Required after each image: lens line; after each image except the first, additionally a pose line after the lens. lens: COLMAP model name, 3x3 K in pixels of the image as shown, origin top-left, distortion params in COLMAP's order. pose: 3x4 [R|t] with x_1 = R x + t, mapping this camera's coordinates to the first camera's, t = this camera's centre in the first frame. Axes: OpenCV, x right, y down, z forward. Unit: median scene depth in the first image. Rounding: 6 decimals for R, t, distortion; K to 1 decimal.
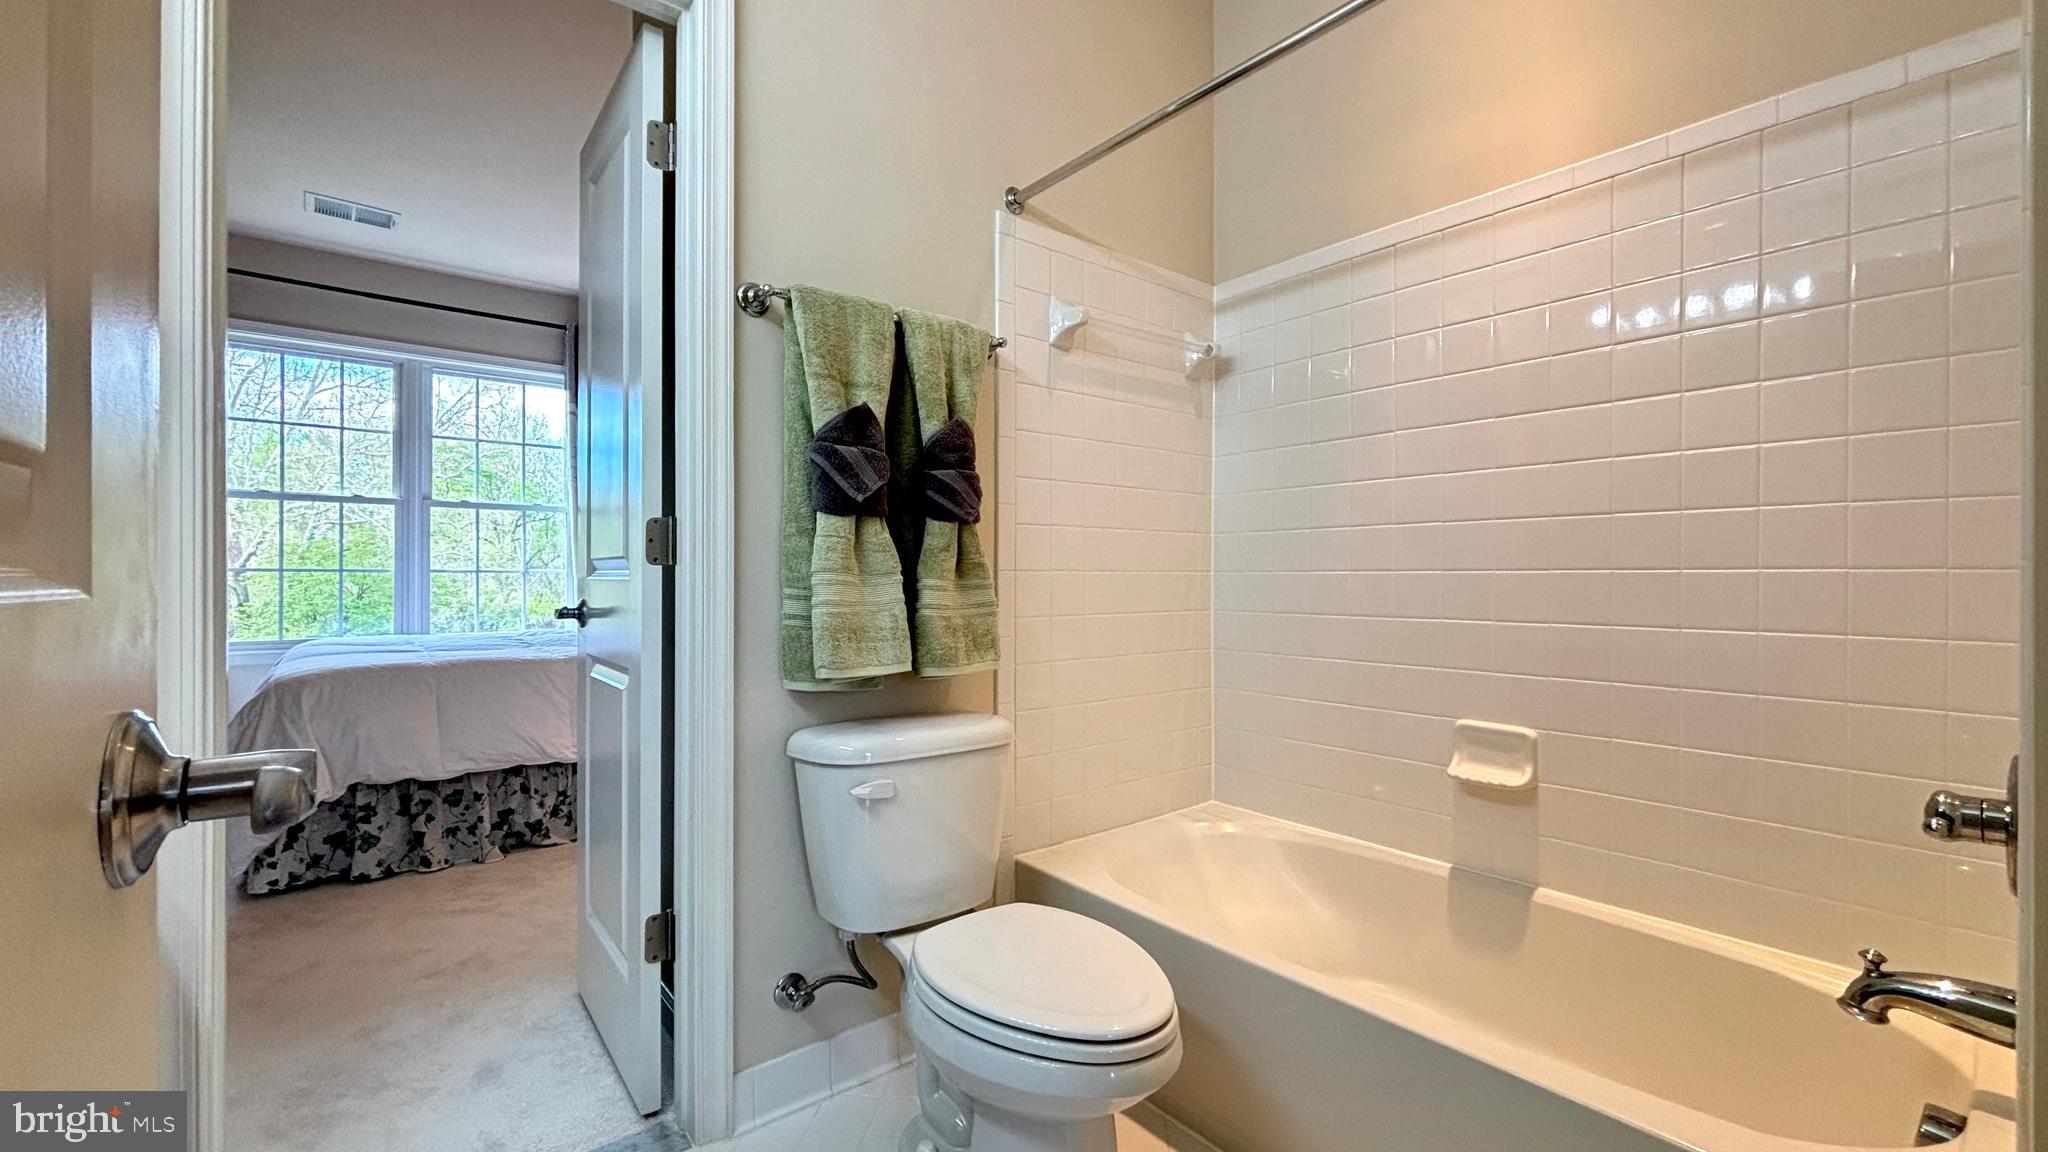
lens RADIAL K [[835.2, 0, 1030.6], [0, 835.2, 578.2], [0, 0, 1]] dist [0.000517, -0.004158]
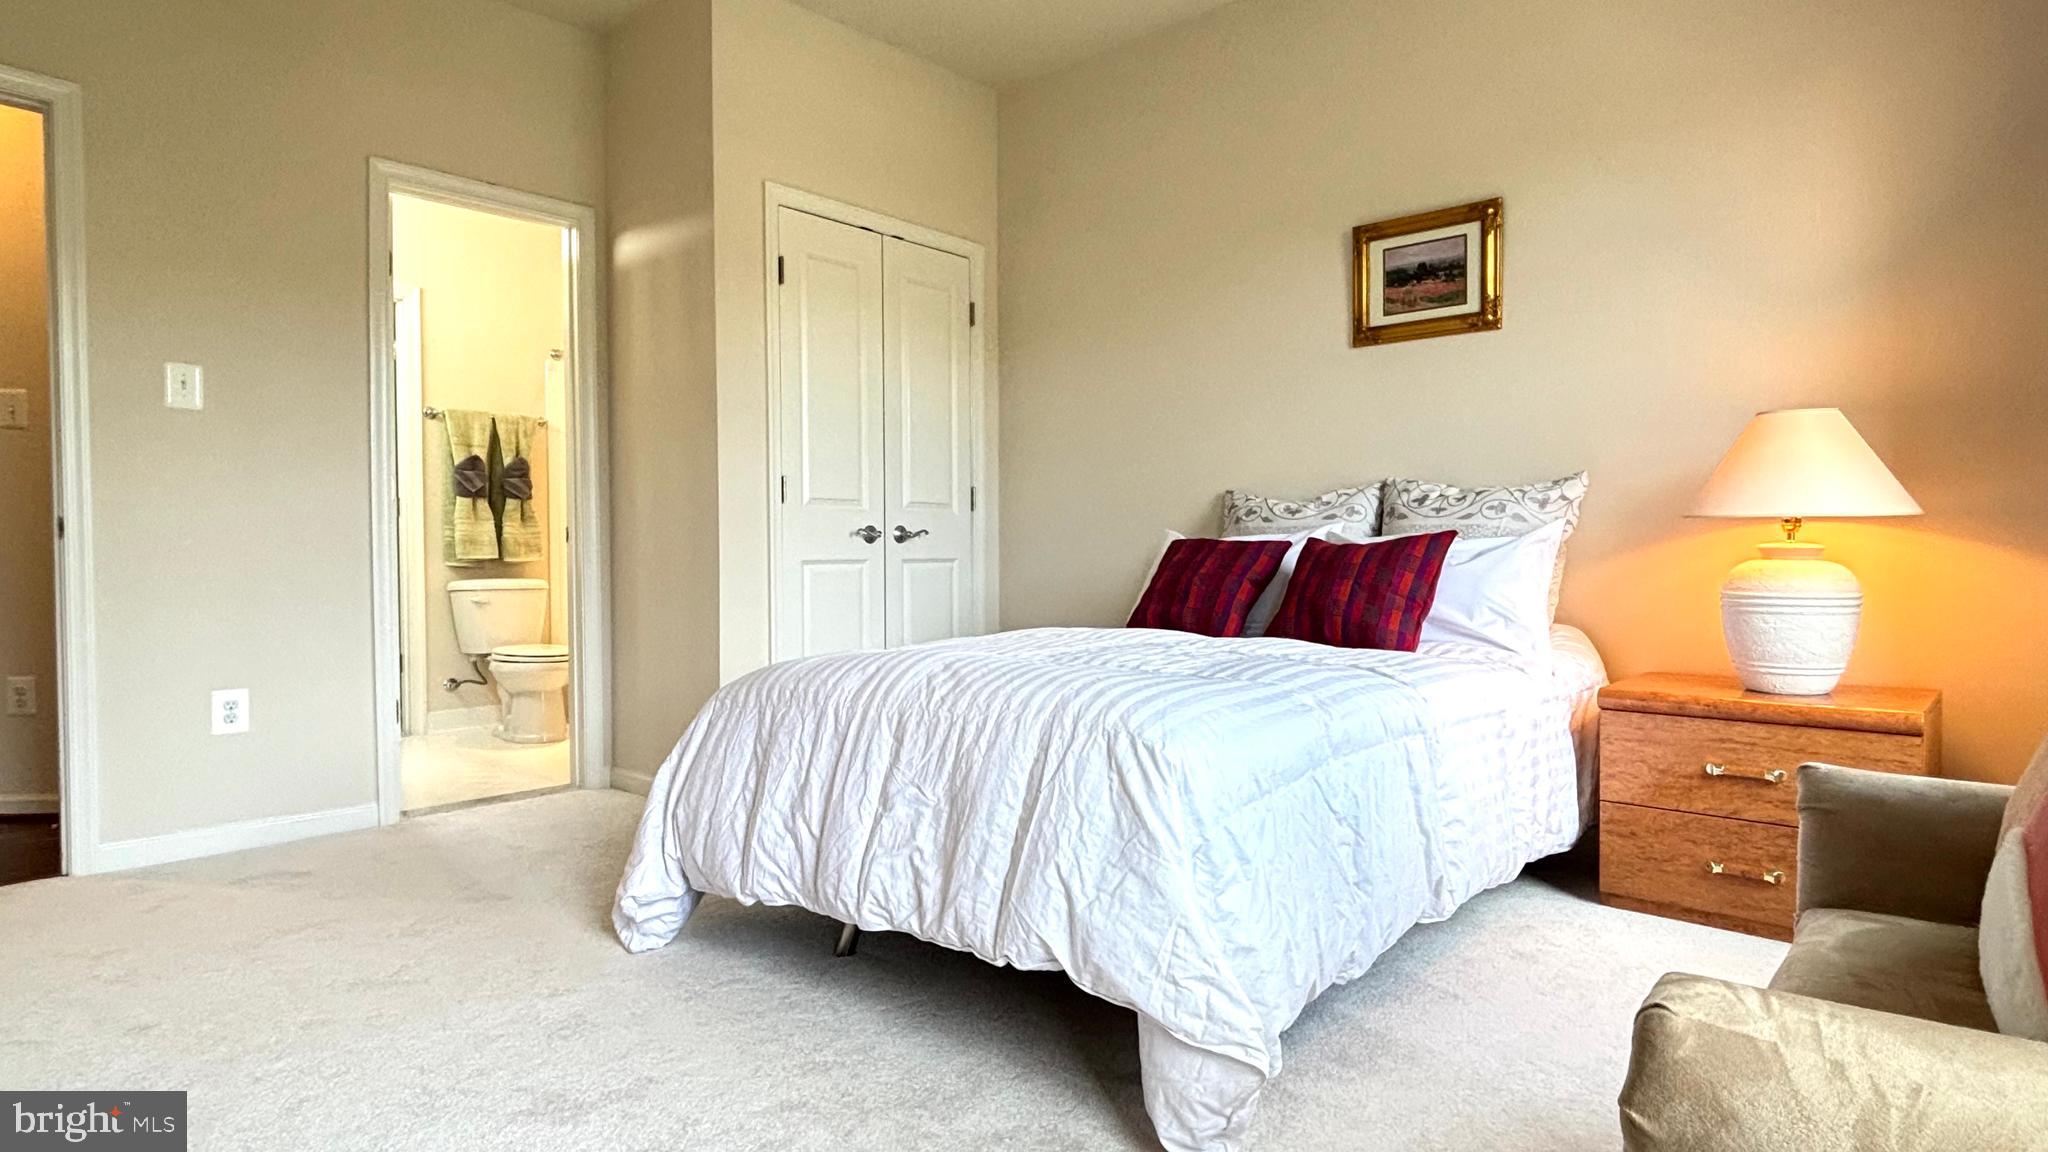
lens RADIAL K [[1077.8, 0, 1016.7], [0, 1077.8, 578.4], [0, 0, 1]] dist [-0.006598, -0.000511]
pose [[0.988114, -0.007838, 0.153524, 0.929888], [0.003188, 0.999529, 0.030515, 0.078658], [-0.153691, -0.029663, 0.987674, -2.531860]]
